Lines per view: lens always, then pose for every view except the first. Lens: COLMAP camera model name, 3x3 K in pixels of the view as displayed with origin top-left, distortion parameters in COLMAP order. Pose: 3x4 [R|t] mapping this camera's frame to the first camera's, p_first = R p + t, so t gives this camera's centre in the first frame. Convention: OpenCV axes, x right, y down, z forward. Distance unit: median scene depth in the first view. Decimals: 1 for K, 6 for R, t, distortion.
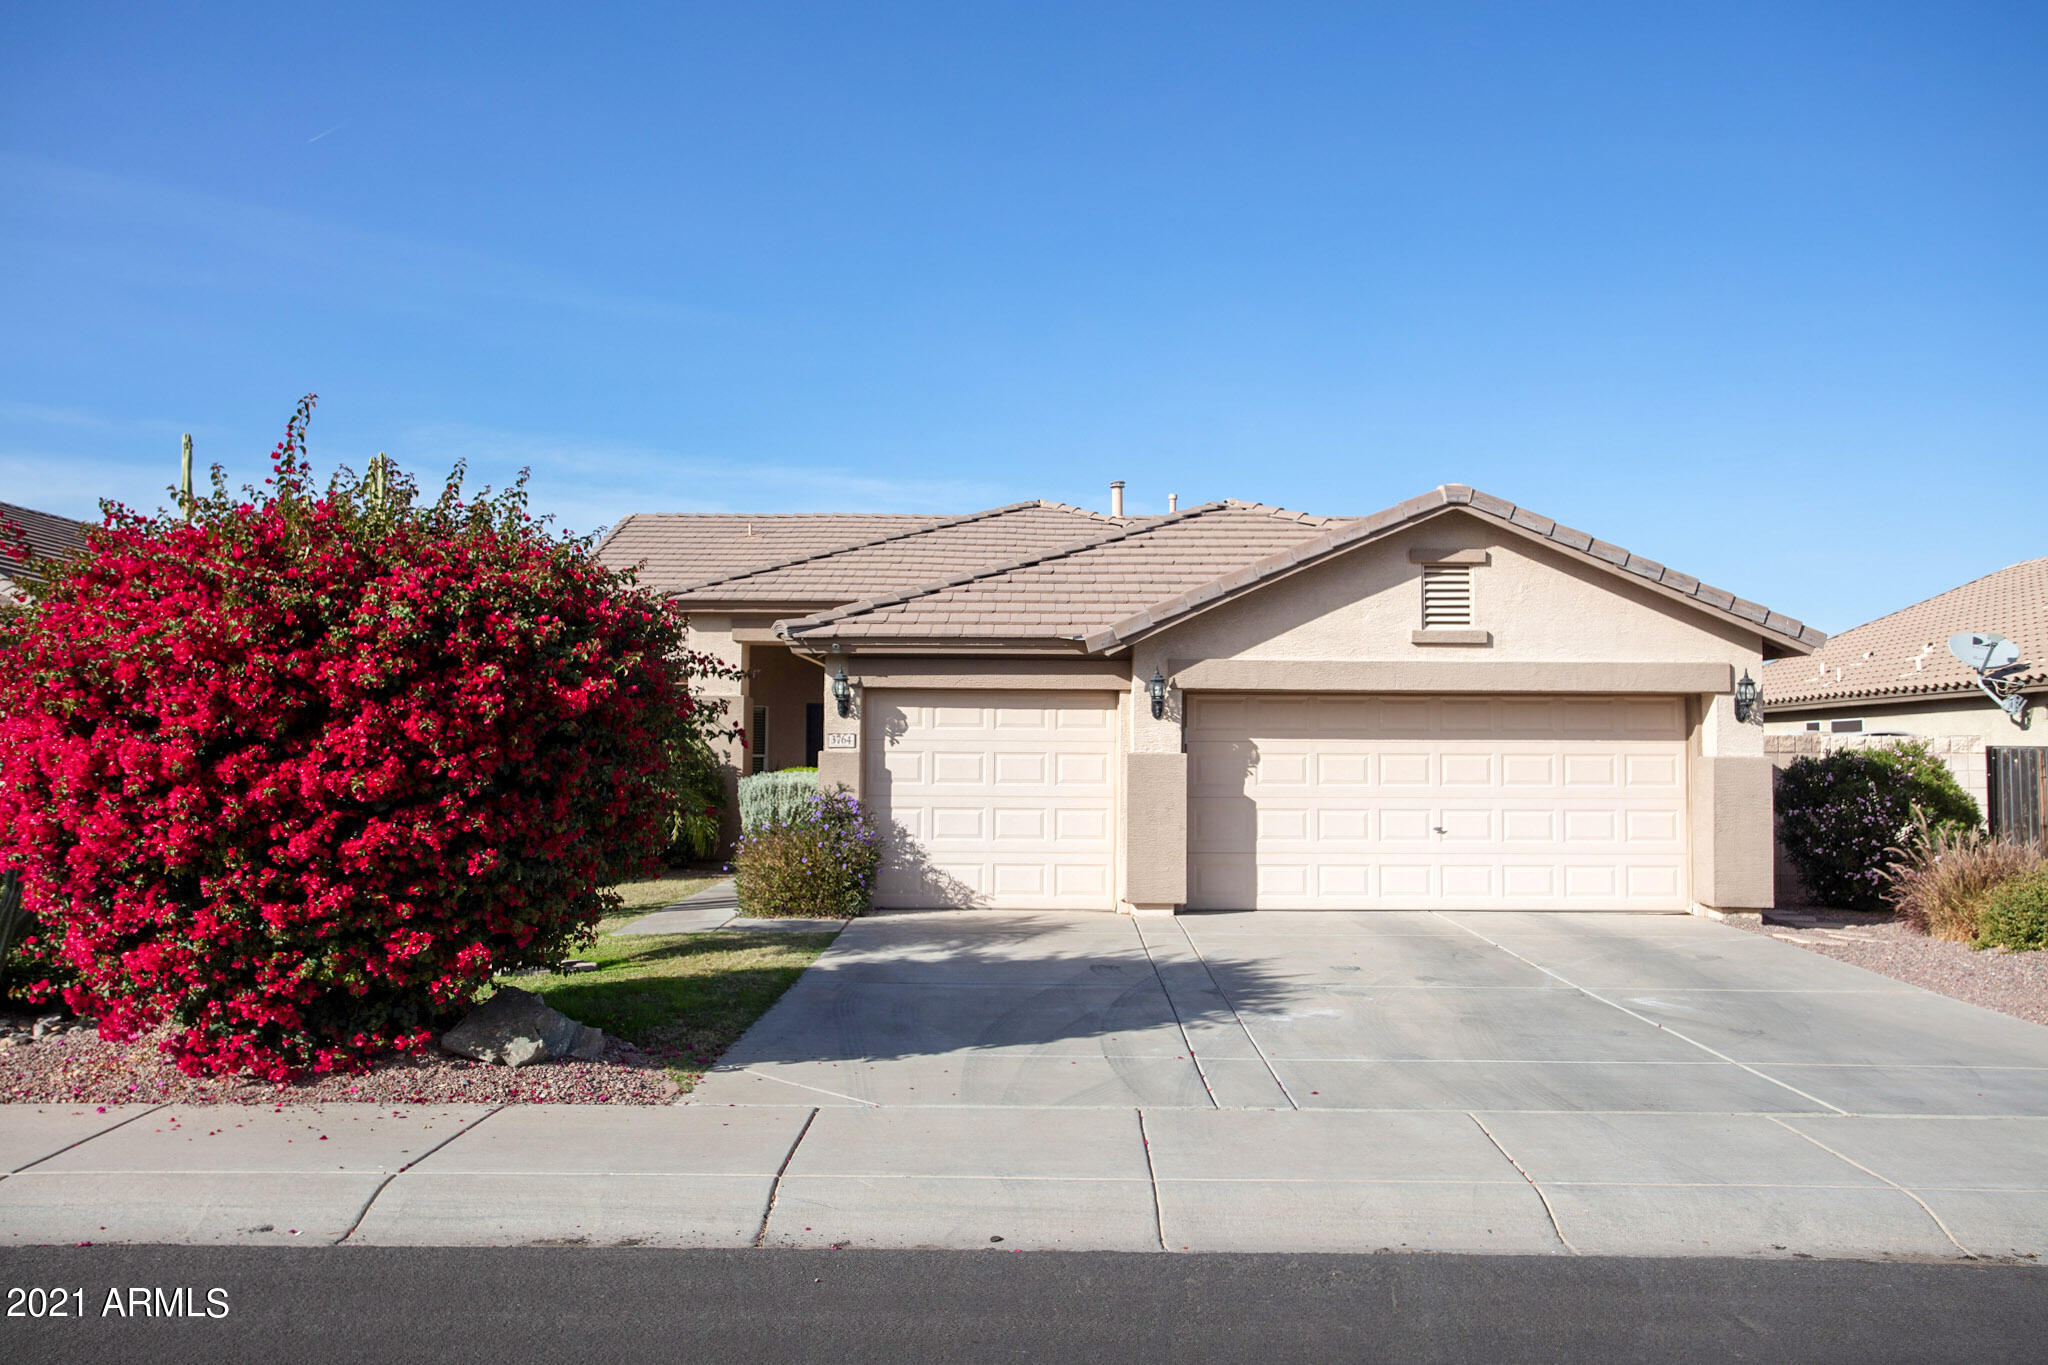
lens RADIAL K [[1655.9, 0, 1023.0], [0, 1655.9, 682.1], [0, 0, 1]] dist [-0.009943, 0.027554]
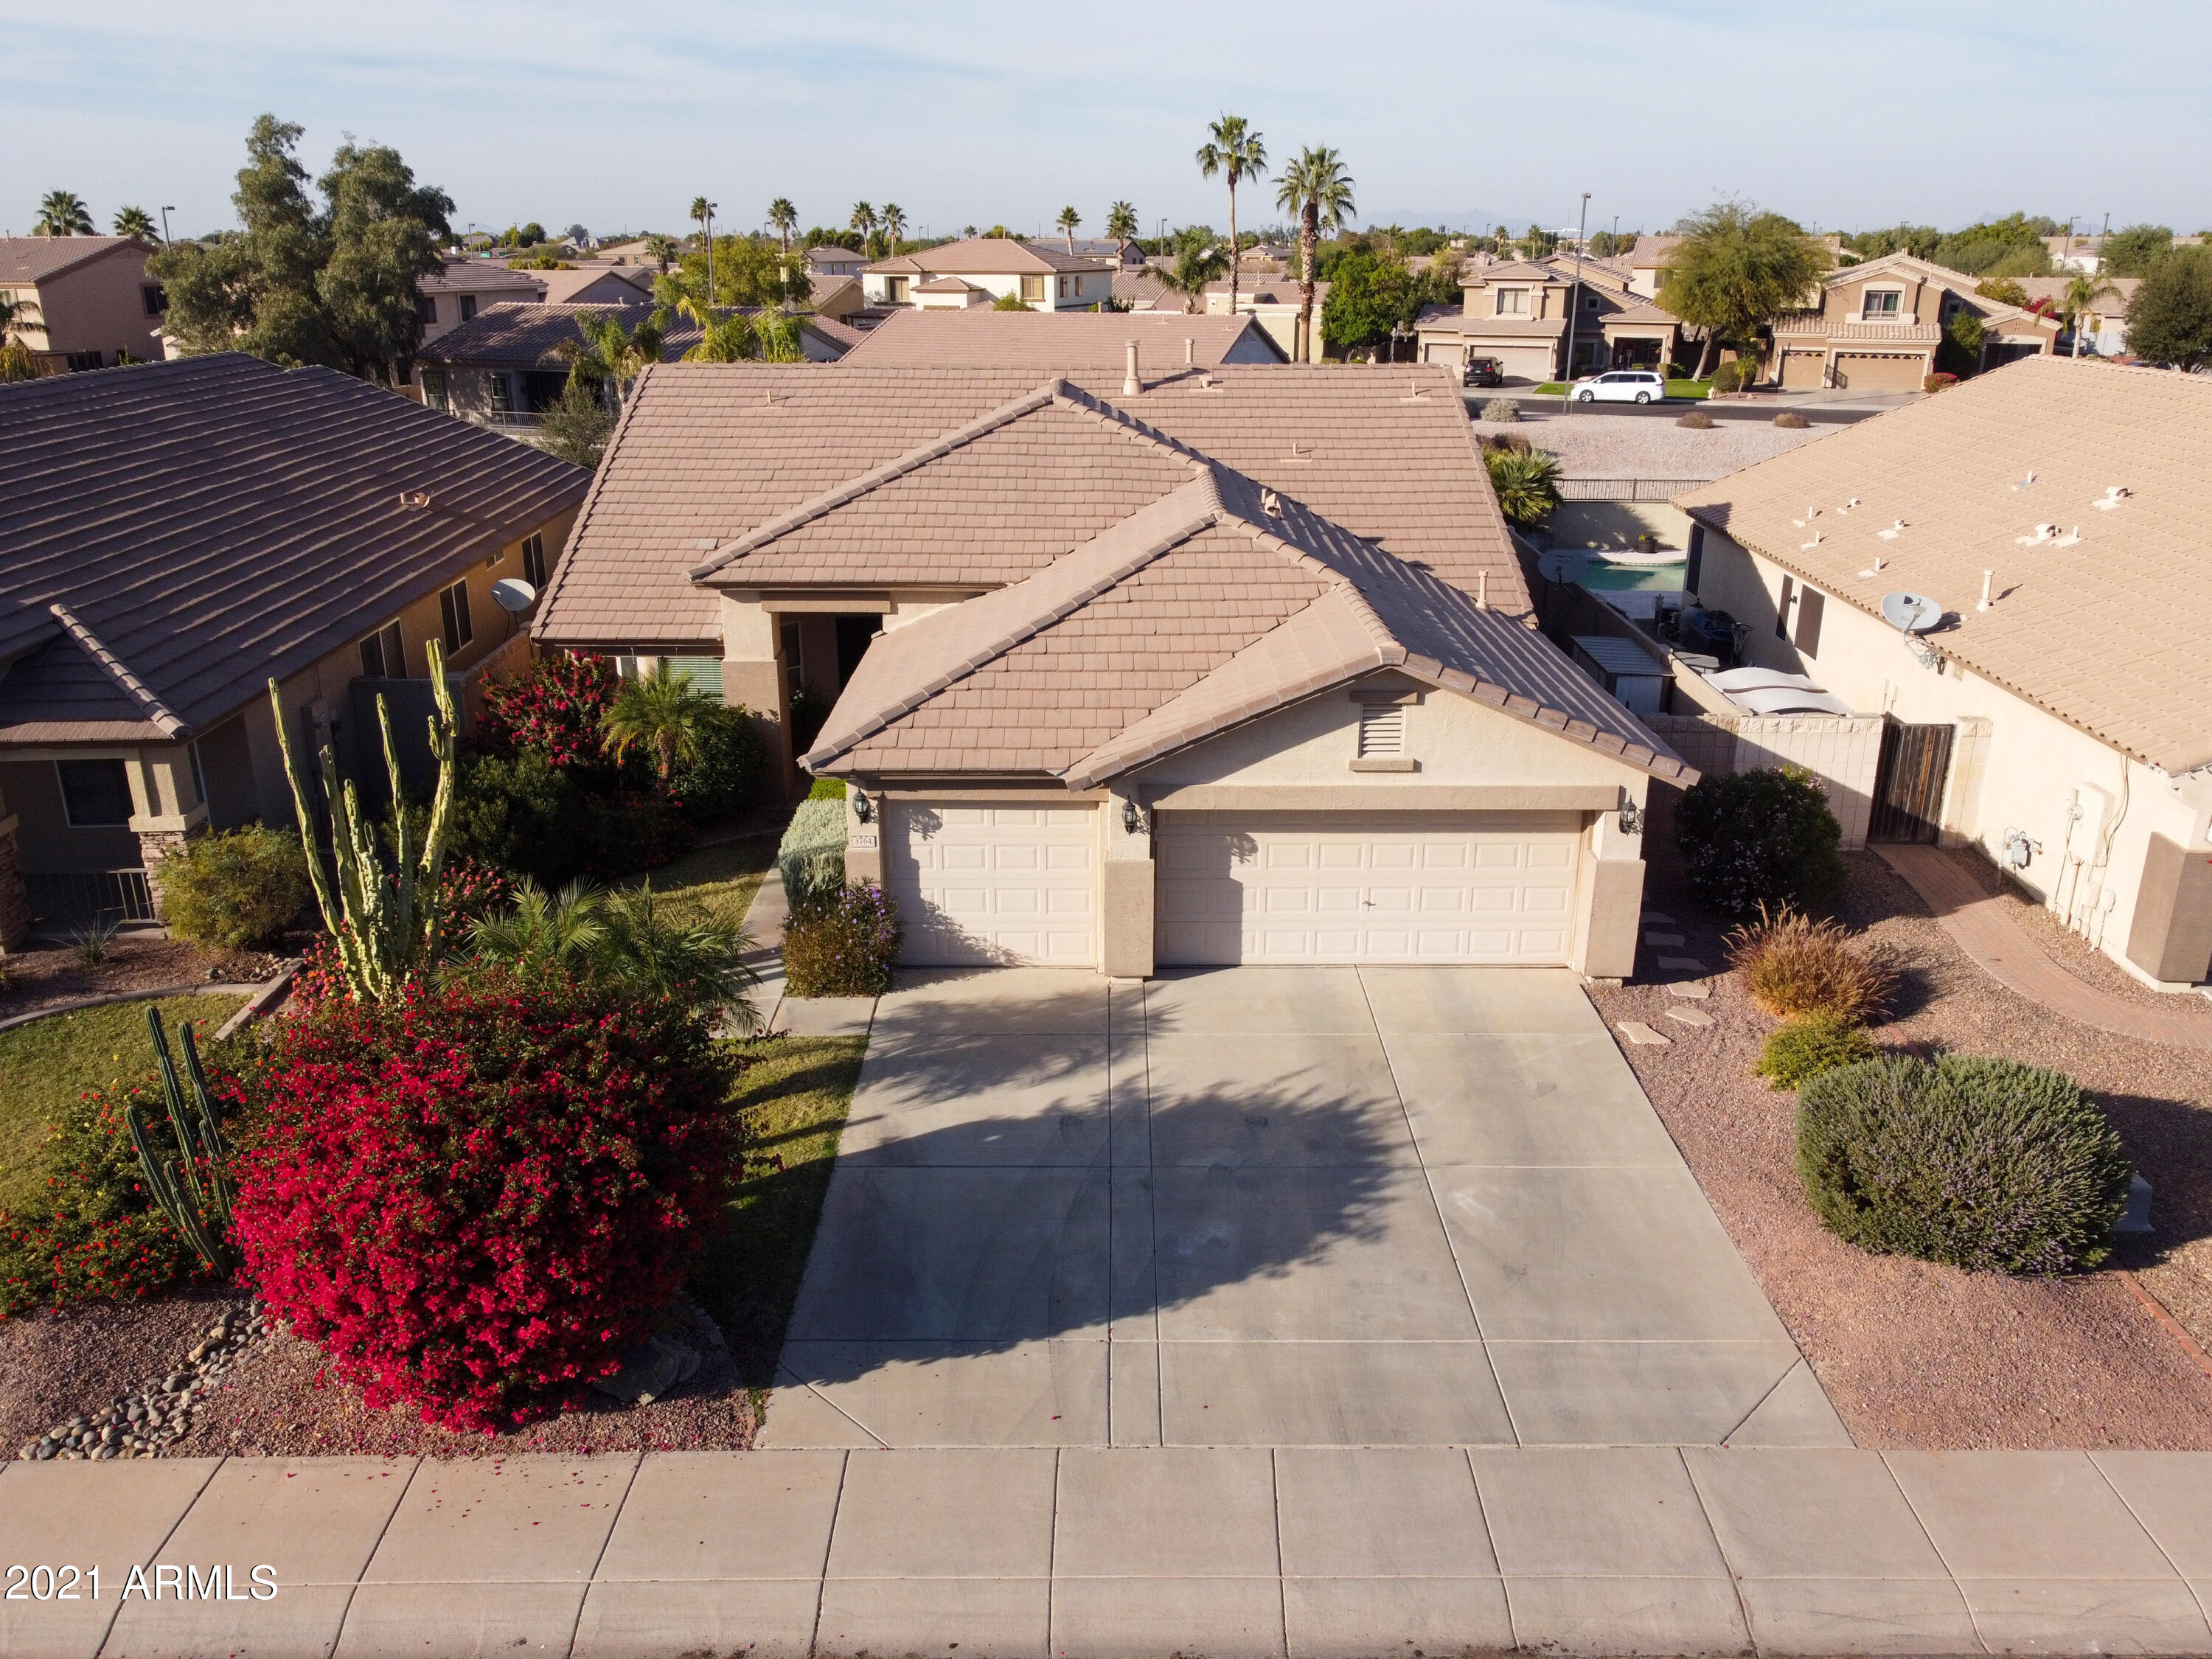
lens RADIAL K [[1700.9, 0, 1106.9], [0, 1700.9, 831.6], [0, 0, 1]] dist [0.002952, -0.021823]
pose [[0.999891, -0.011823, 0.008853, 0.054076], [0.007677, 0.928059, 0.372353, -0.431999], [-0.012619, -0.372244, 0.928049, -0.123825]]
